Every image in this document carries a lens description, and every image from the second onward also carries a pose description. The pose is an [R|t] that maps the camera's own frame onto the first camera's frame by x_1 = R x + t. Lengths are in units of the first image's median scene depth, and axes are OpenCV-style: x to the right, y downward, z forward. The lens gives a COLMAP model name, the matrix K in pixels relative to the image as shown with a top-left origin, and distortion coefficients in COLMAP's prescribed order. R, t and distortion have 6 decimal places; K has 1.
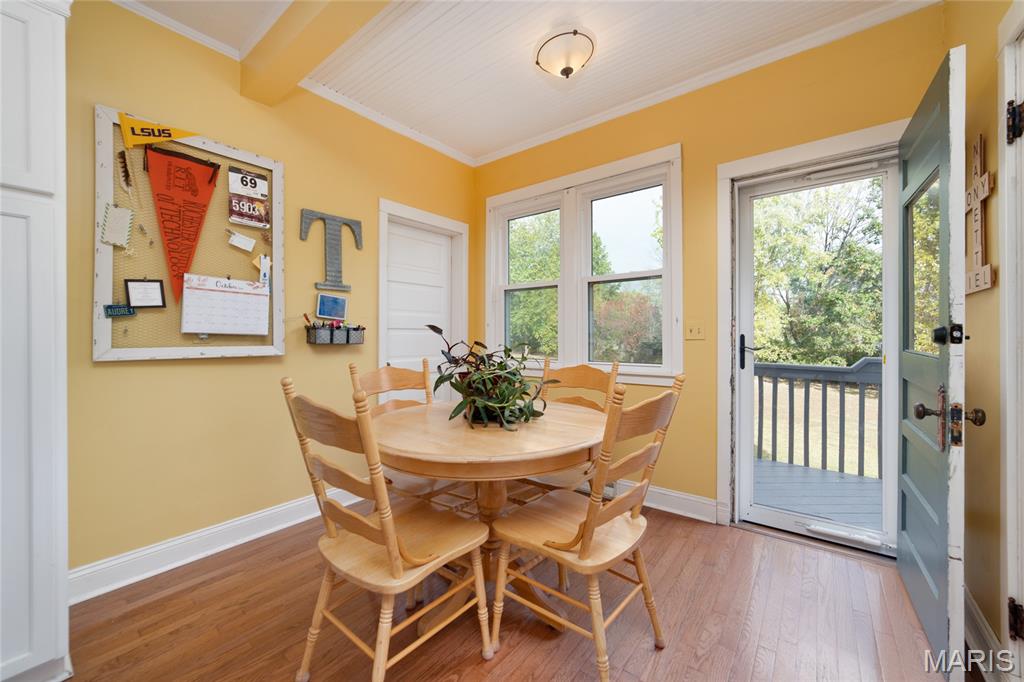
lens RADIAL K [[401.6, 0, 511.1], [0, 401.6, 336.9], [0, 0, 1]] dist [-0.009739, 0.001995]
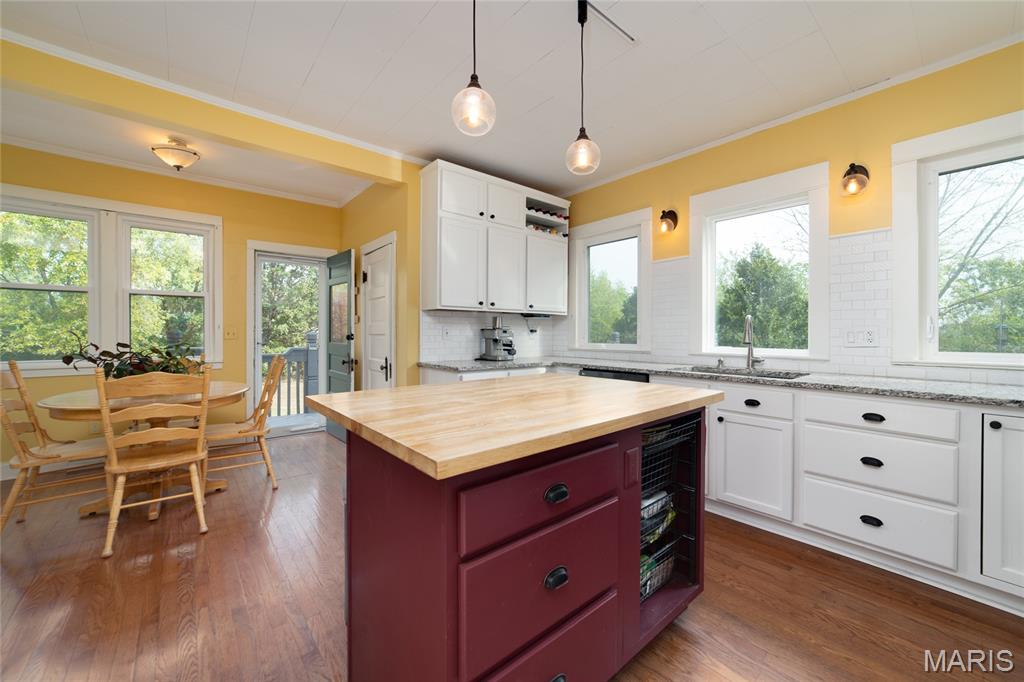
lens RADIAL K [[401.6, 0, 513.3], [0, 401.6, 335.8], [0, 0, 1]] dist [-0.009739, 0.001995]
pose [[0.216374, -0.005170, 0.976297, -1.727298], [-0.002622, 0.999979, 0.005877, -0.037734], [-0.976307, -0.003831, 0.216356, -0.954063]]
